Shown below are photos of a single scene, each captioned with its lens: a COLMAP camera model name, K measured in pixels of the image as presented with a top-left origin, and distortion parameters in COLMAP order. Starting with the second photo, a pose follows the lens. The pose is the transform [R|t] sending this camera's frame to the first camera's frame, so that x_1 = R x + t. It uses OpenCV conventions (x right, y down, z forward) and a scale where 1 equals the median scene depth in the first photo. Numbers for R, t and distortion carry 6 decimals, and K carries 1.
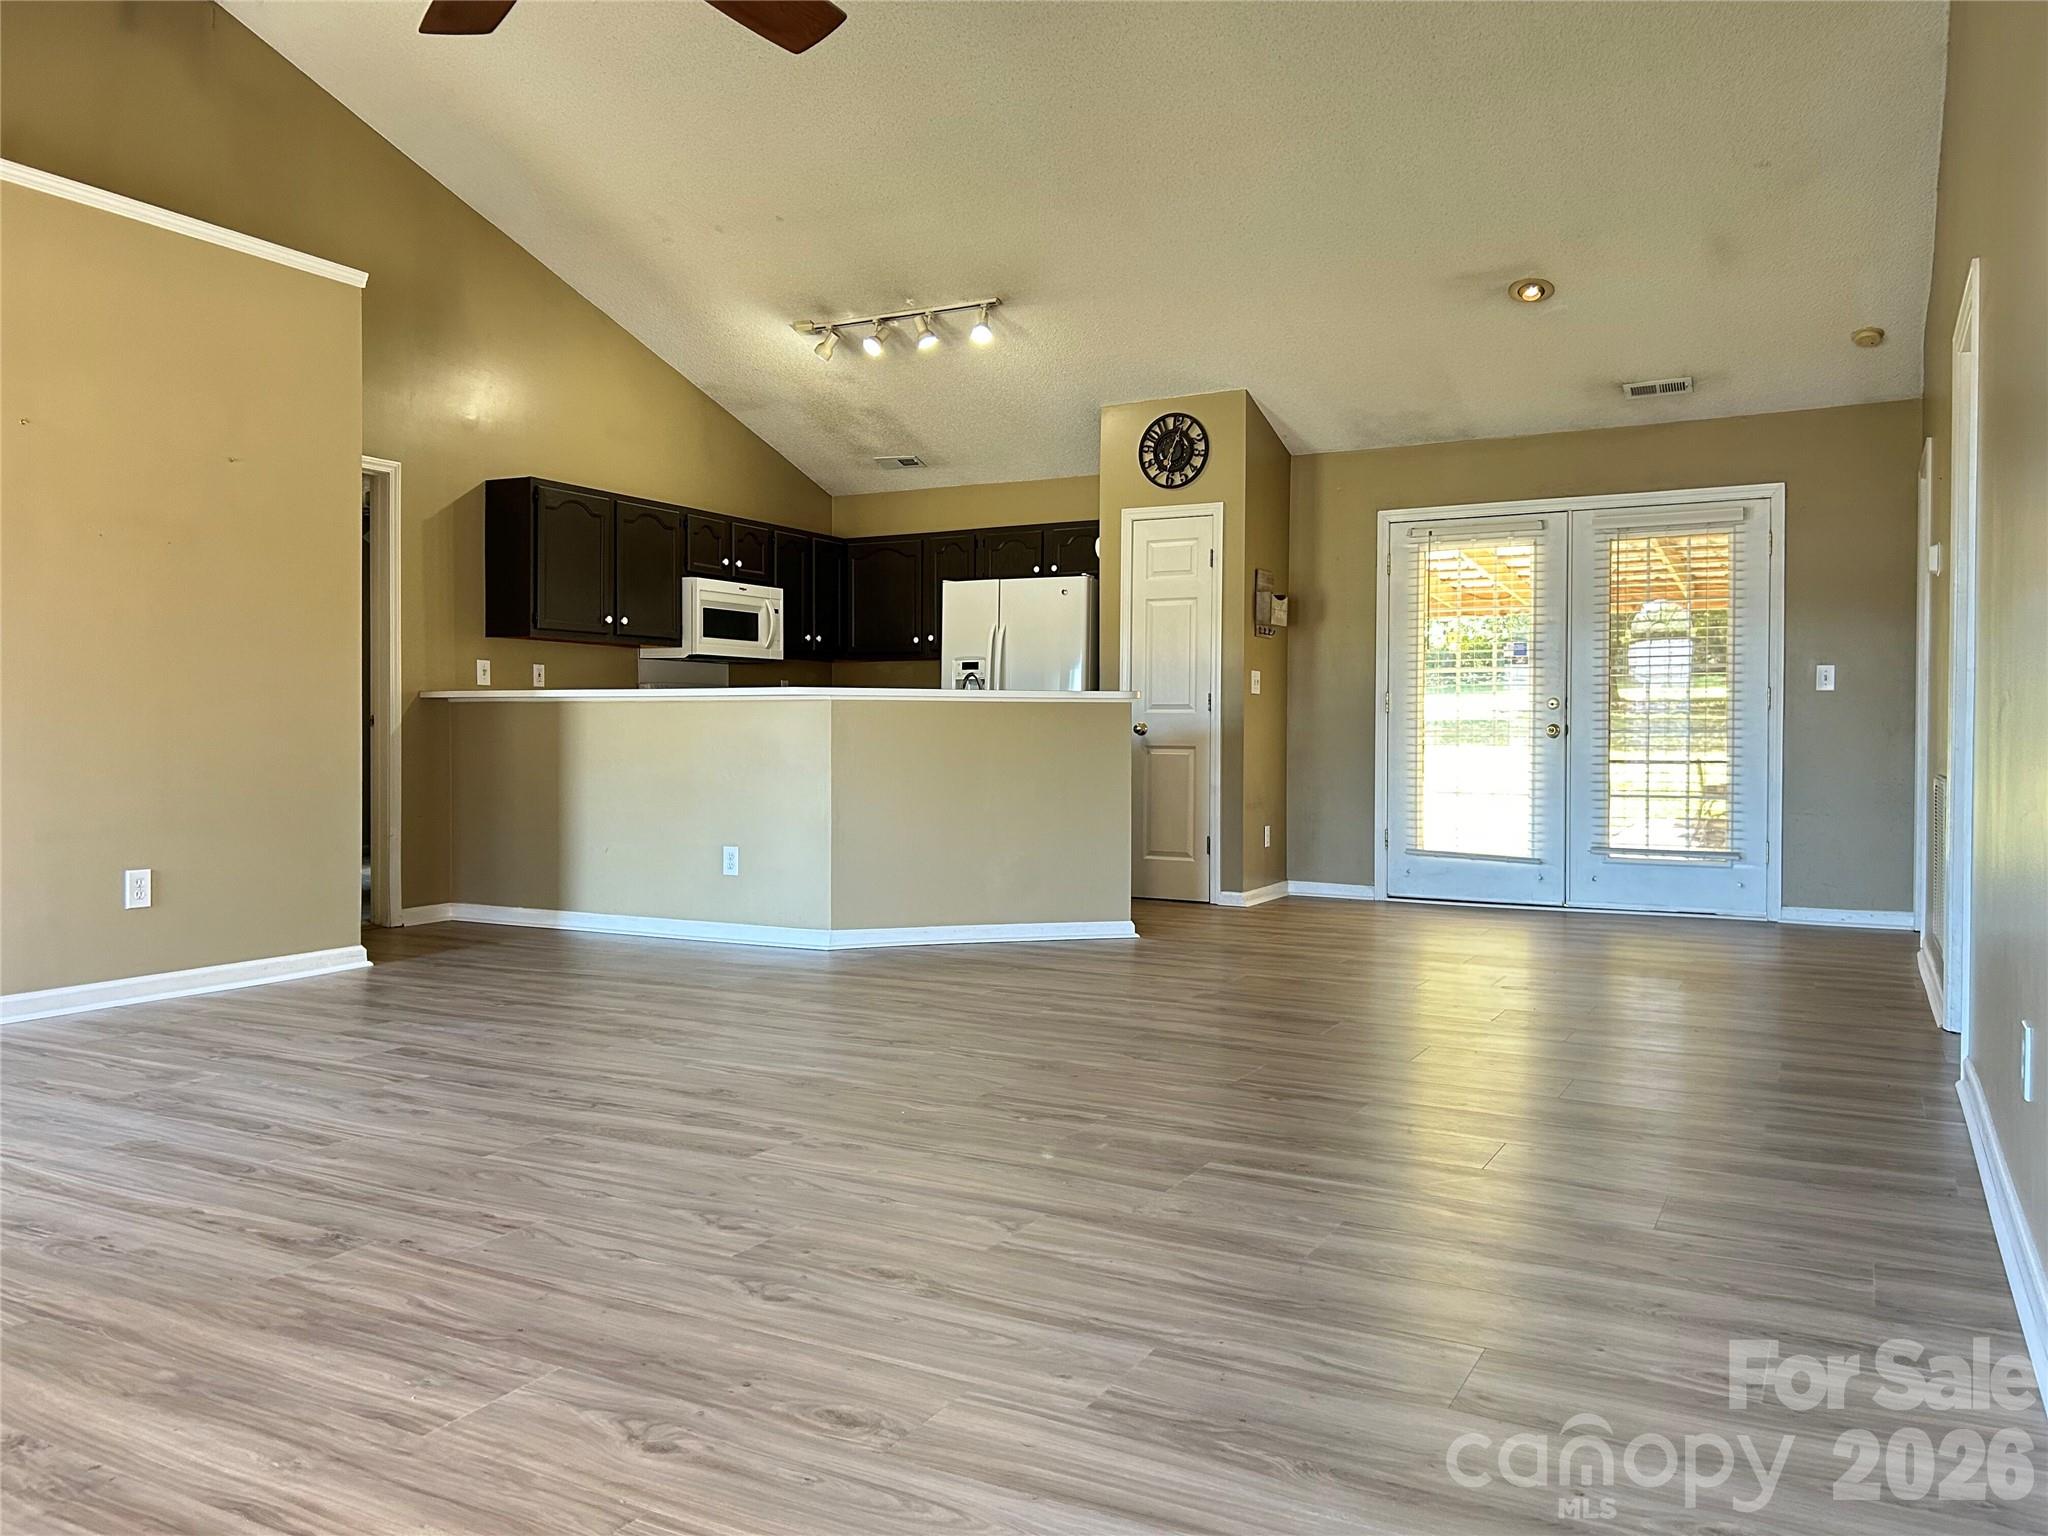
lens RADIAL K [[1523.7, 0, 1023.1], [0, 1523.7, 767.4], [0, 0, 1]] dist [0.059205, -0.061274]
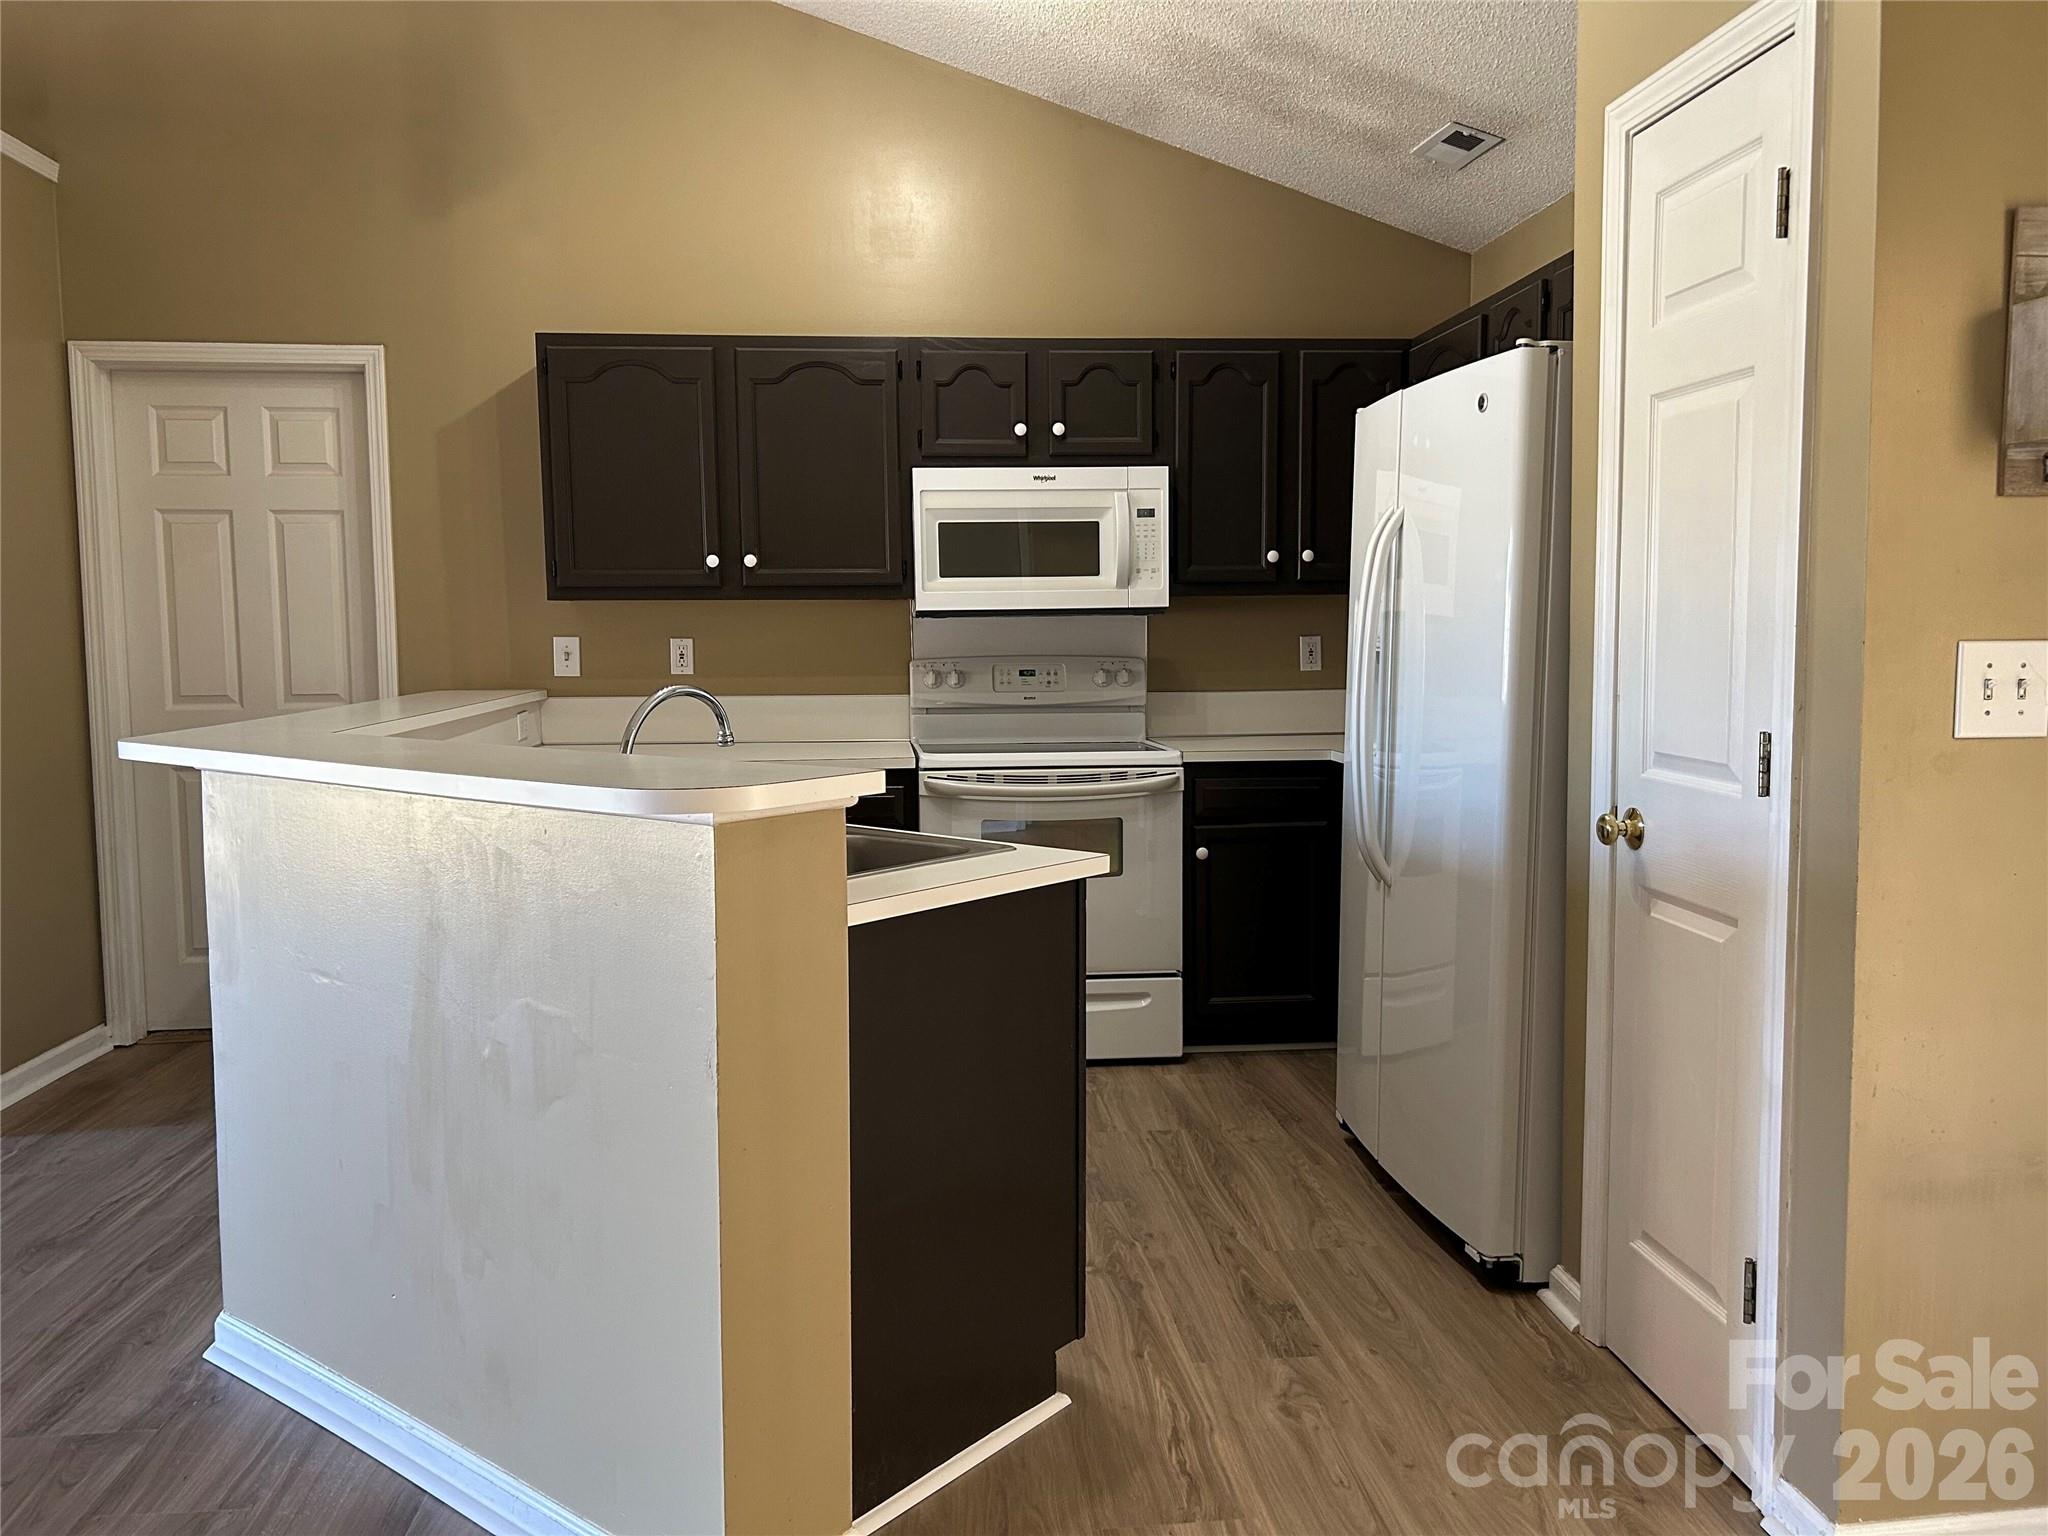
lens RADIAL K [[1523.7, 0, 1022.1], [0, 1523.7, 766.7], [0, 0, 1]] dist [0.059205, -0.061274]
pose [[0.542868, 0.068228, -0.837042, 0.297422], [-0.008833, 0.997103, 0.075546, -0.066093], [0.839772, -0.033618, 0.541898, 0.811329]]
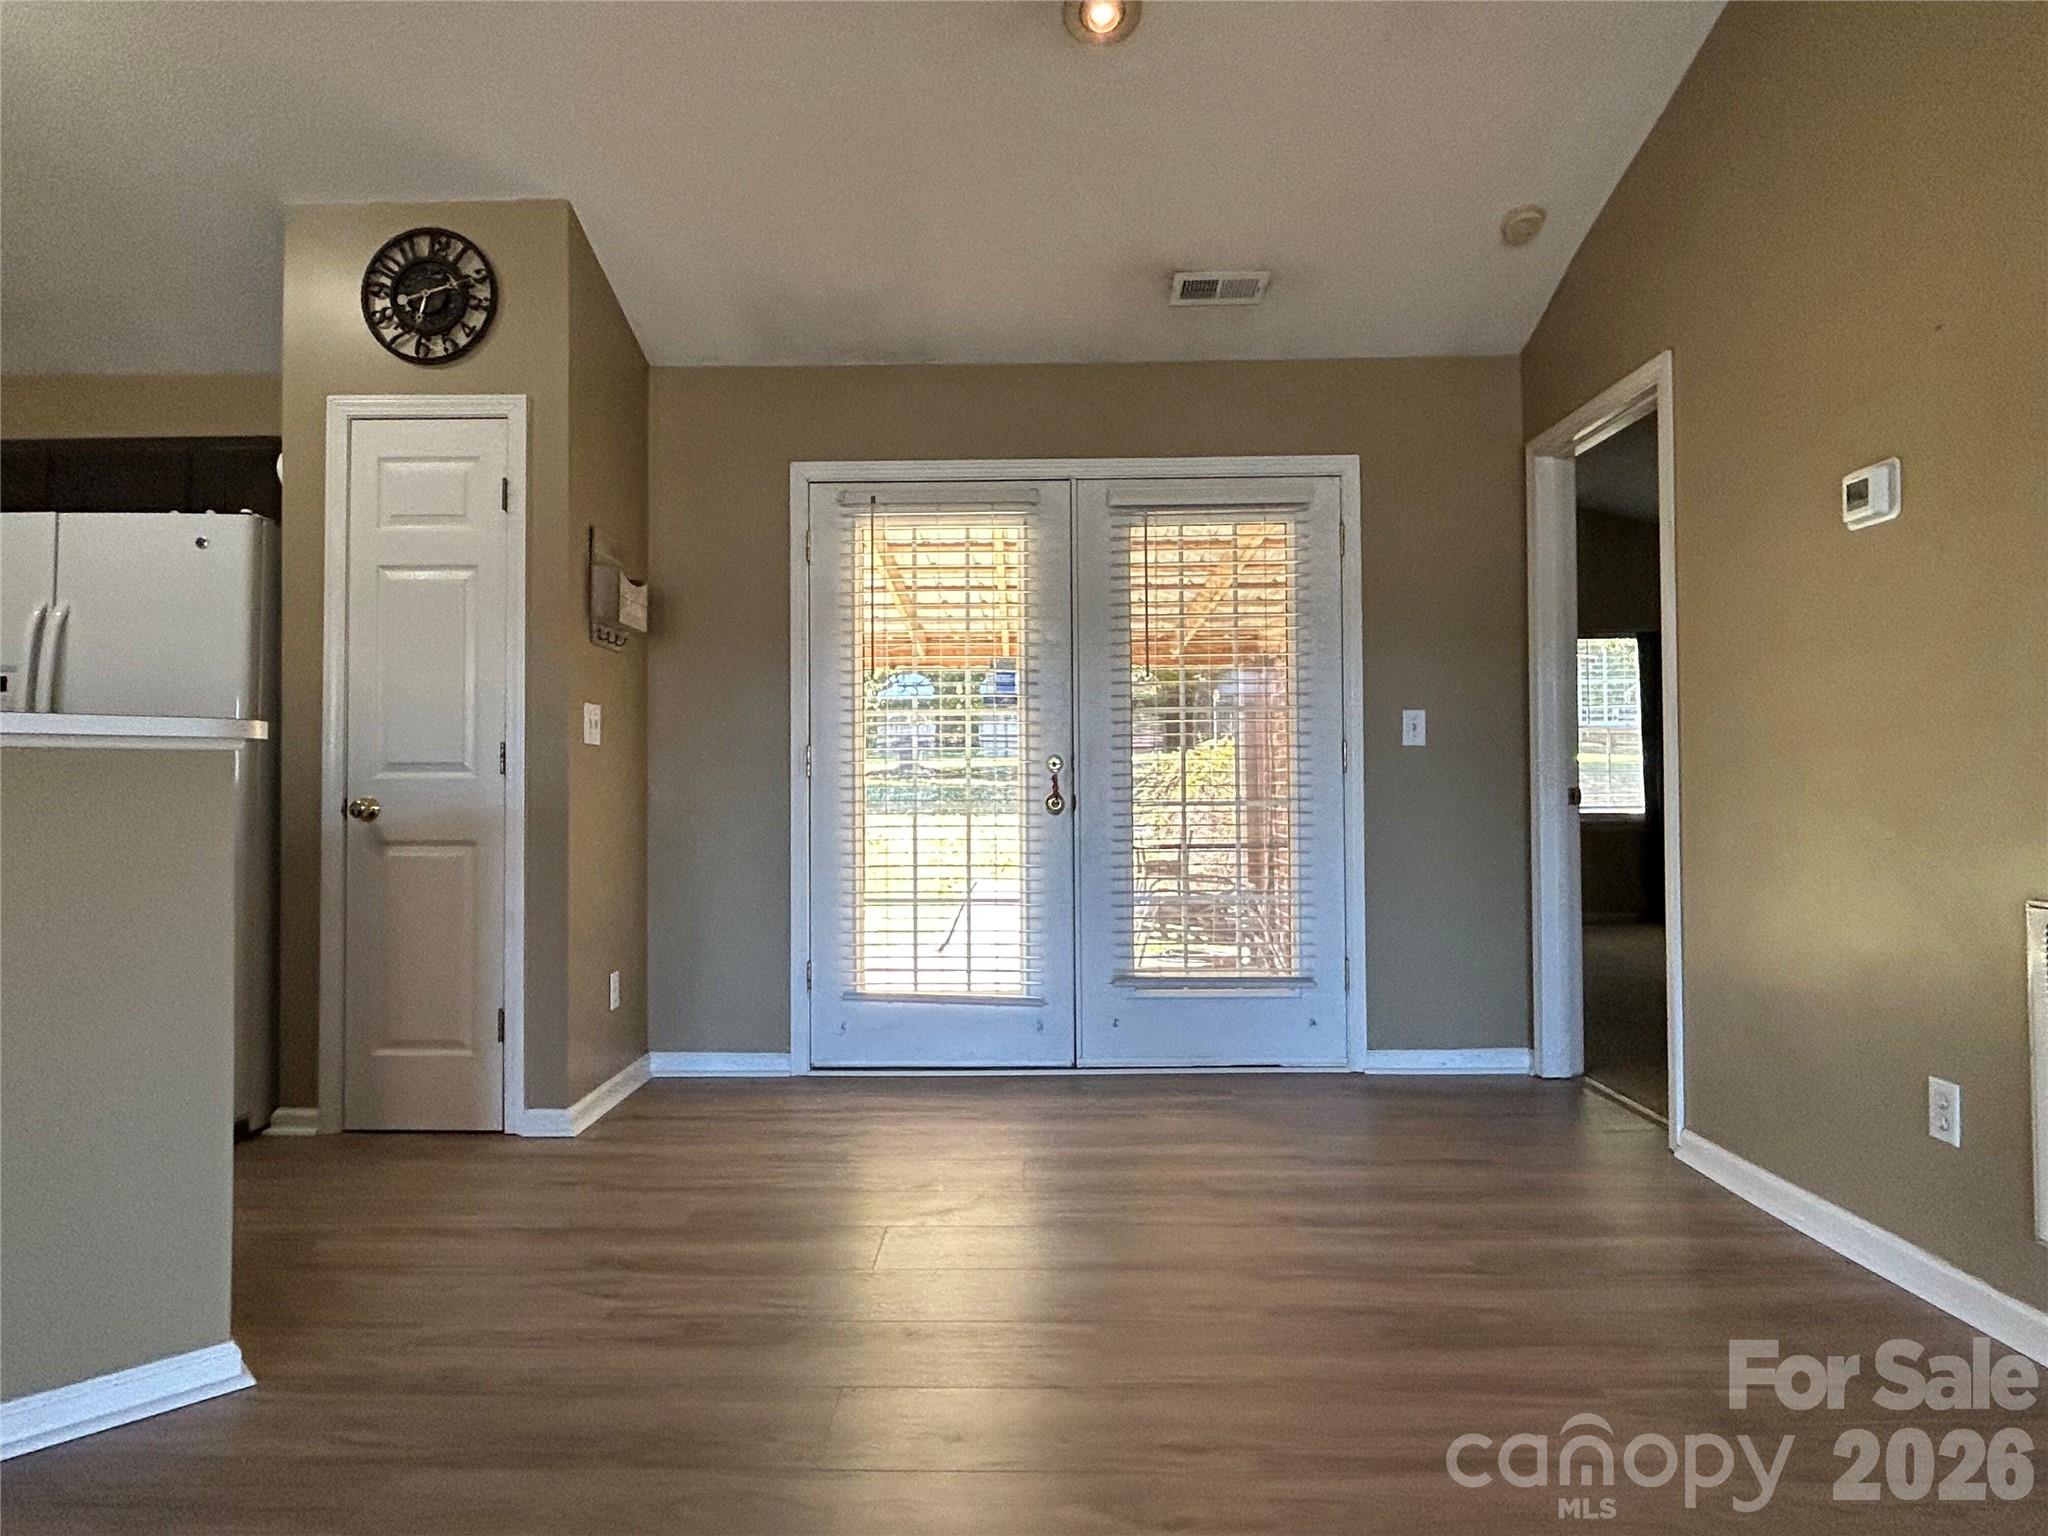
lens RADIAL K [[1191.2, 0, 1004.2], [0, 1191.2, 770.5], [0, 0, 1]] dist [-0.001506, -0.000387]
pose [[0.889556, 0.001362, 0.456824, 0.094891], [0.019245, 0.998996, -0.040452, -0.019292], [-0.456420, 0.044776, 0.888637, 0.587472]]
